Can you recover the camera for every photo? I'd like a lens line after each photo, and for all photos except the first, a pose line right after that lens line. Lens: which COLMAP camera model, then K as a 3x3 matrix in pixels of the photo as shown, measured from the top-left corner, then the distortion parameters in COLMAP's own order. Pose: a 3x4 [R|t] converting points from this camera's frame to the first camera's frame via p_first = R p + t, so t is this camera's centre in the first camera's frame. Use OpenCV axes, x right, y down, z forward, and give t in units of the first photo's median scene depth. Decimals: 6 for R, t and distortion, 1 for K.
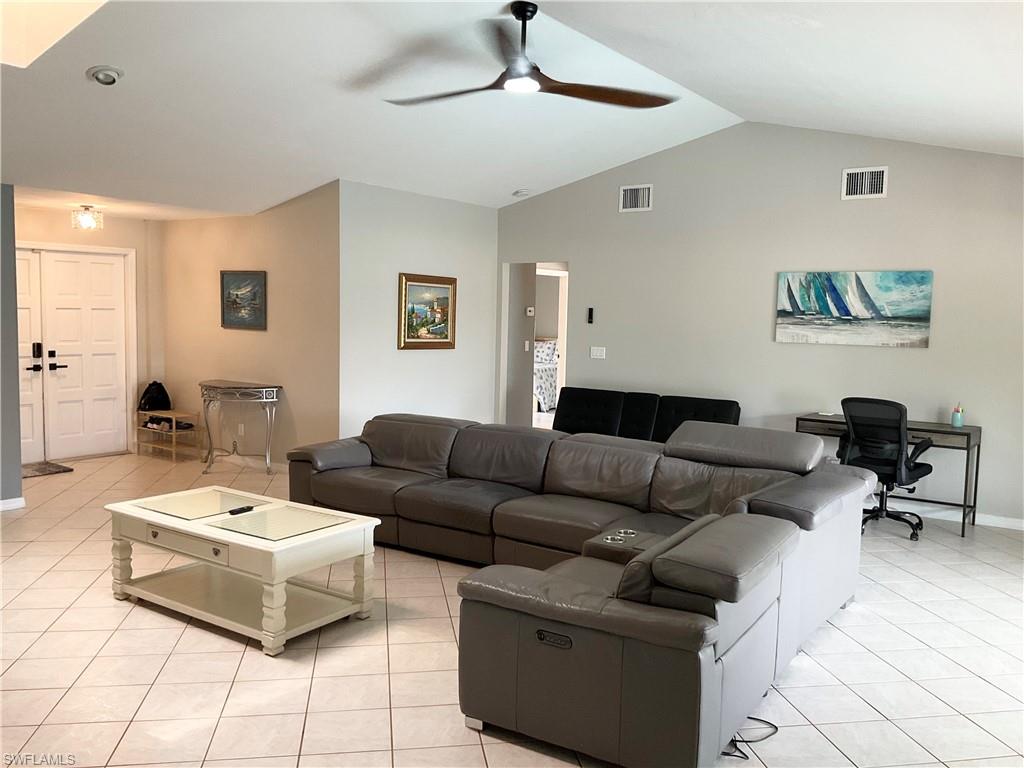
lens RADIAL K [[846.0, 0, 504.4], [0, 846.0, 384.8], [0, 0, 1]] dist [0.066429, -0.129514]
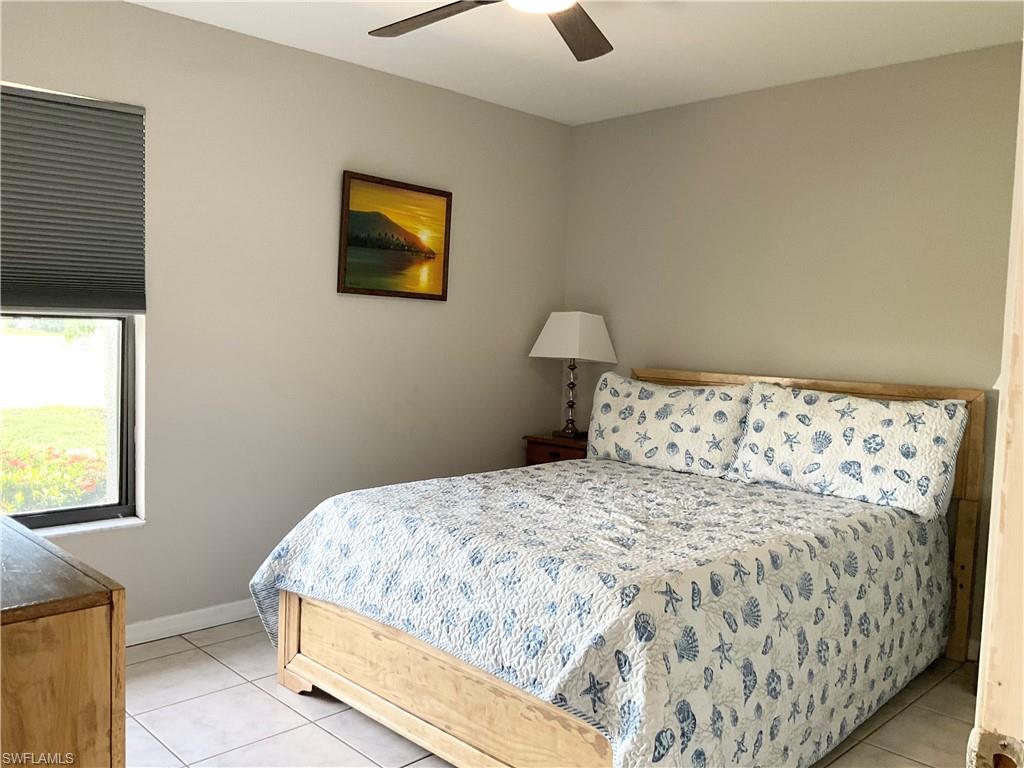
lens RADIAL K [[861.9, 0, 507.0], [0, 861.9, 381.0], [0, 0, 1]] dist [0.077406, -0.214897]
pose [[0.987241, 0.020645, -0.157886, 0.034196], [-0.023579, 0.999582, -0.016728, -0.053116], [0.157475, 0.020237, 0.987316, 0.821850]]
